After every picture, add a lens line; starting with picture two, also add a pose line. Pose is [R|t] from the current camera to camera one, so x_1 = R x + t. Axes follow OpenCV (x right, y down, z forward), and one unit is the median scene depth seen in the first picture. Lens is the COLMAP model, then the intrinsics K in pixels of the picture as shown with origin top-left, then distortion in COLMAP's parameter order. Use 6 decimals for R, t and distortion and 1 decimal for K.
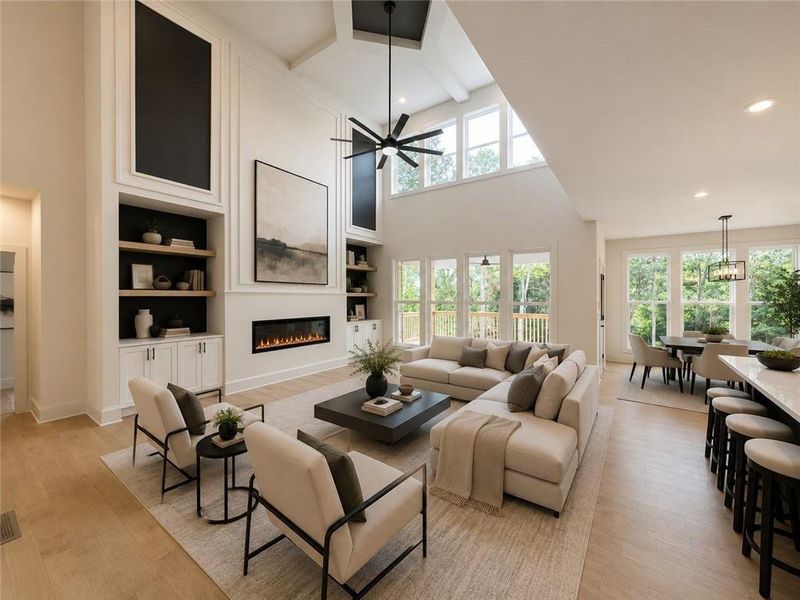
lens RADIAL K [[326.8, 0, 397.6], [0, 326.8, 293.9], [0, 0, 1]] dist [0.003015, -0.000003]
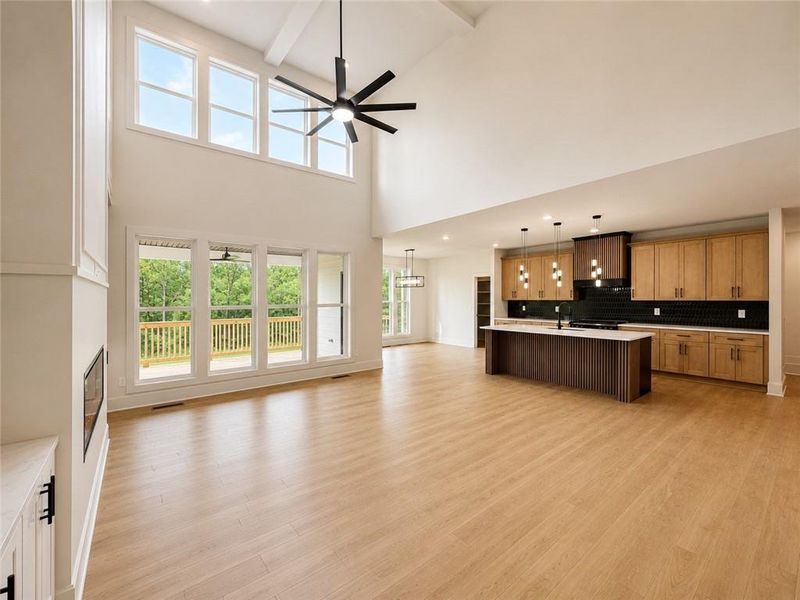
lens RADIAL K [[326.8, 0, 400.5], [0, 326.8, 298.8], [0, 0, 1]] dist [0.003015, -0.000003]
pose [[0.254819, -0.010976, 0.966926, -0.543424], [0.011411, 0.999900, 0.008344, 0.004806], [-0.966921, 0.008907, 0.254919, 0.504906]]
